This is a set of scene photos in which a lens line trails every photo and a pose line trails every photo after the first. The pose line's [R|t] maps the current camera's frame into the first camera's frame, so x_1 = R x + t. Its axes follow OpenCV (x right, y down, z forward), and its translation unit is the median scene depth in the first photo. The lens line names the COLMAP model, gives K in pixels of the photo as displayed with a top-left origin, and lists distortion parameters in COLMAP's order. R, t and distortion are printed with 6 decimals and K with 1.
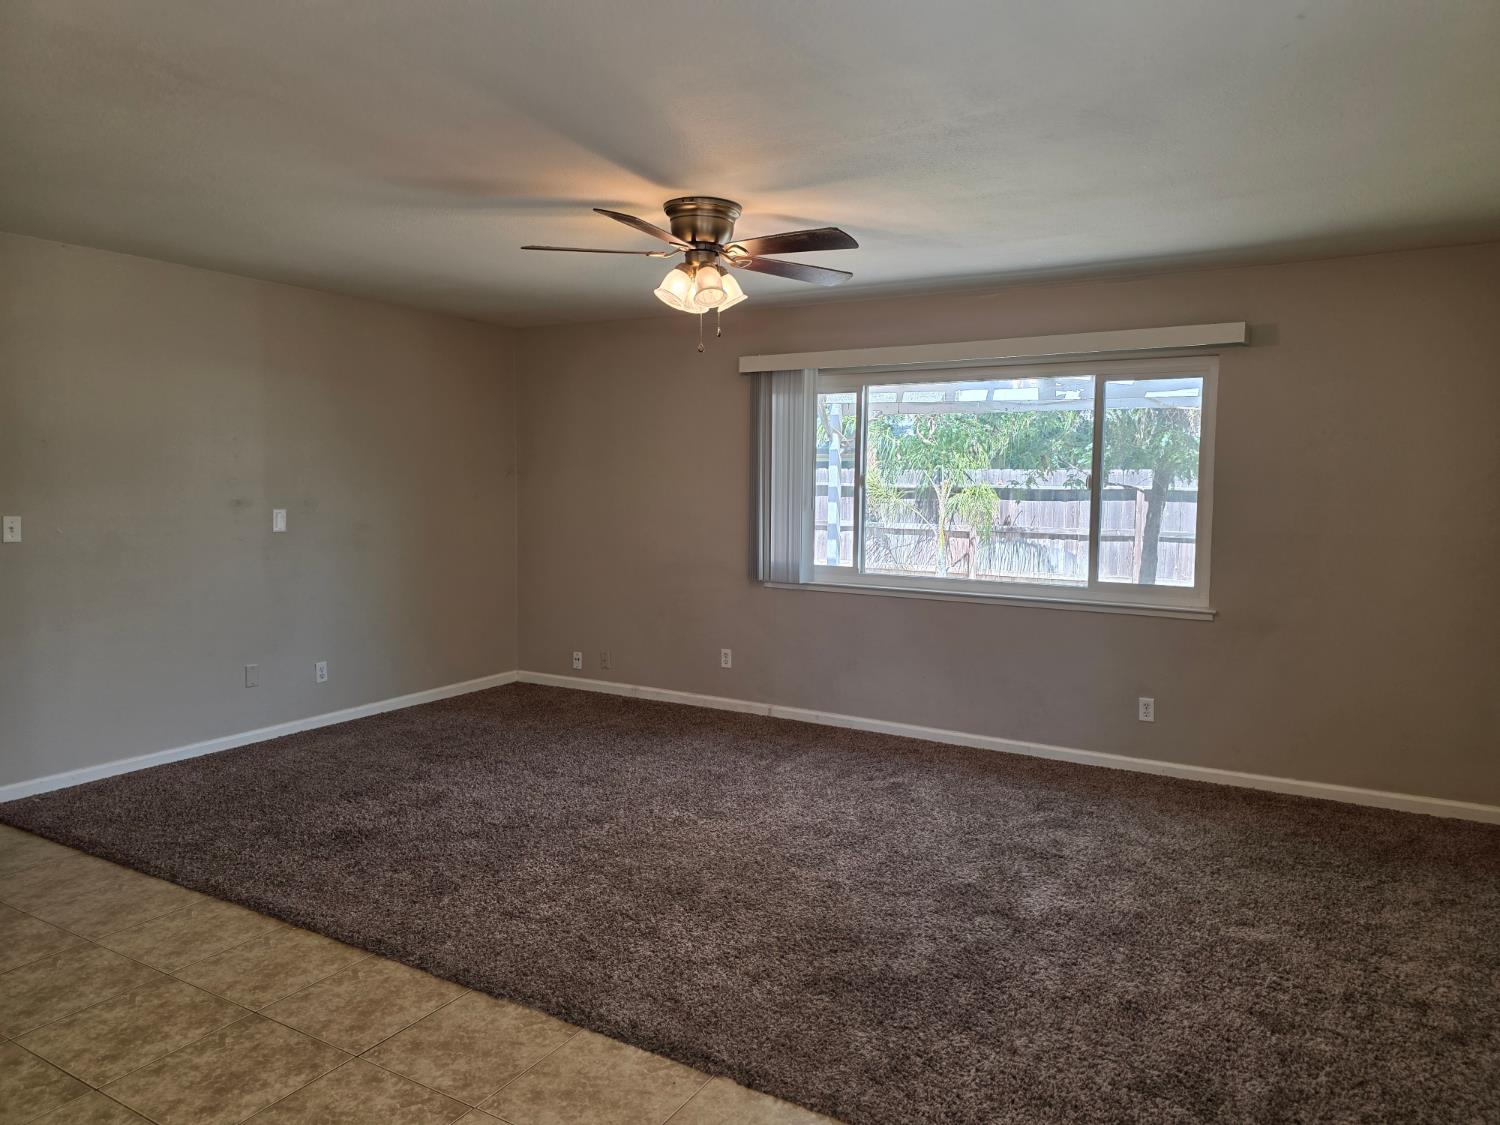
lens RADIAL K [[1013.5, 0, 753.8], [0, 1013.5, 558.0], [0, 0, 1]] dist [0.038890, -0.039099]
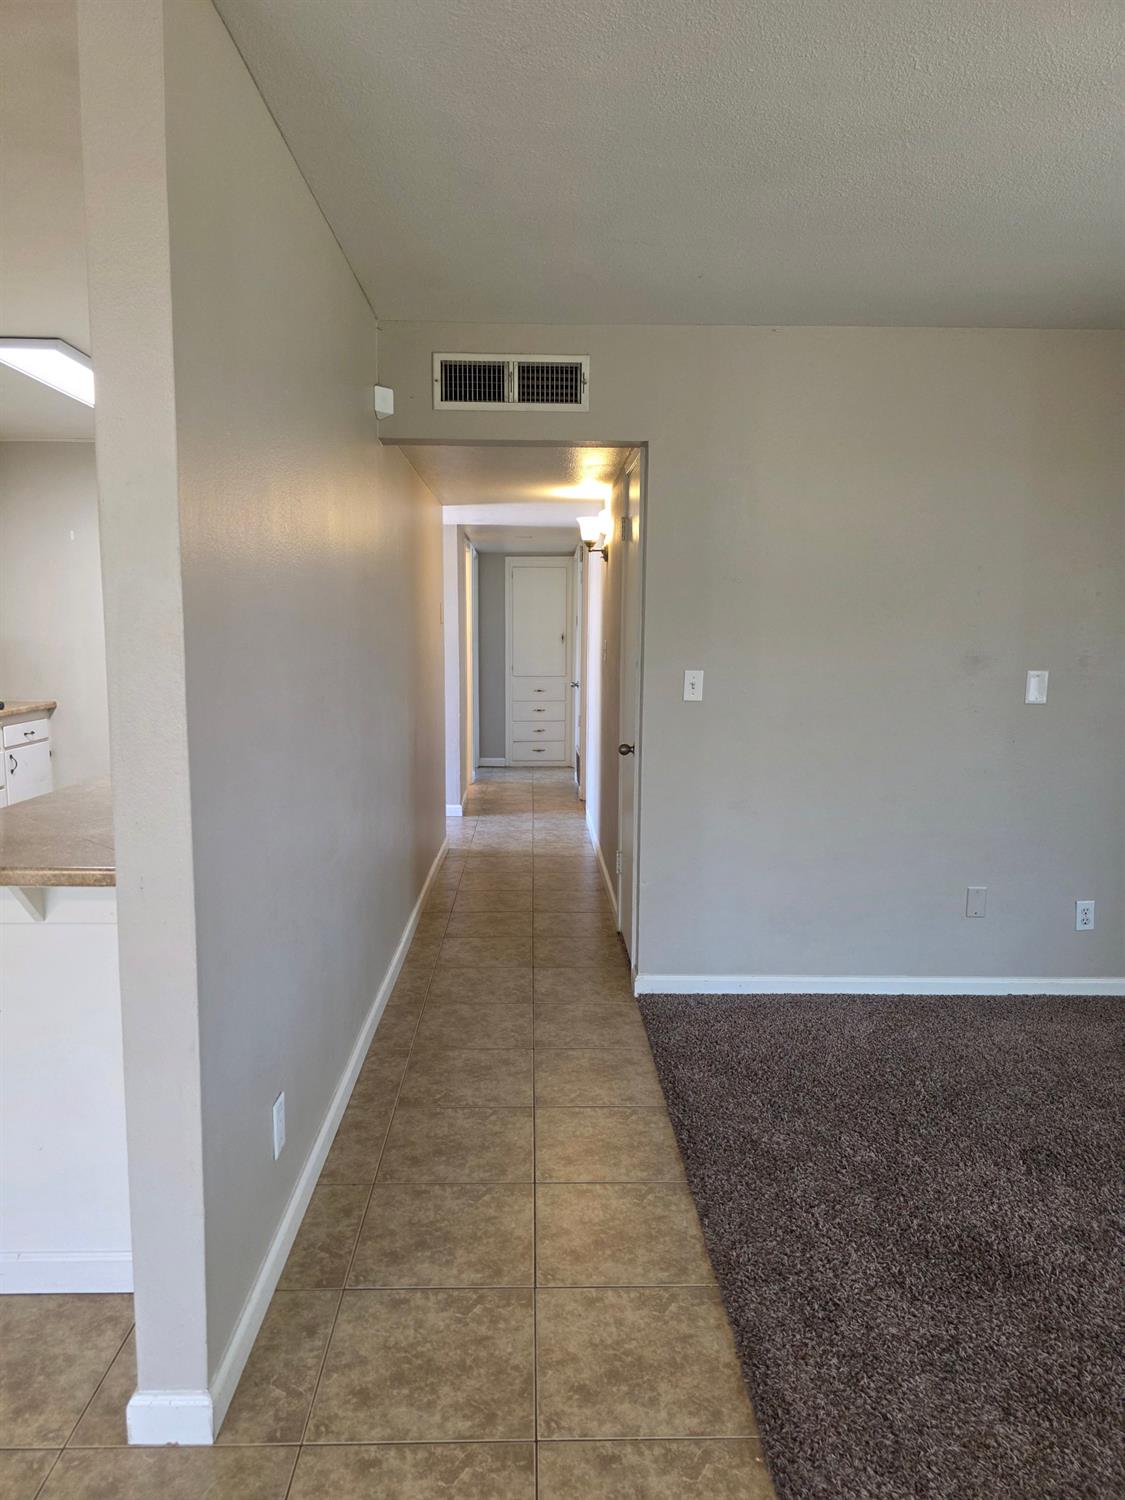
lens RADIAL K [[1006.9, 0, 561.8], [0, 1006.9, 751.5], [0, 0, 1]] dist [0.058977, -0.050555]
pose [[0.528014, 0.101619, -0.843134, -0.075493], [-0.070240, 0.994639, 0.075891, -0.033556], [0.846326, 0.019150, 0.532321, 0.522877]]
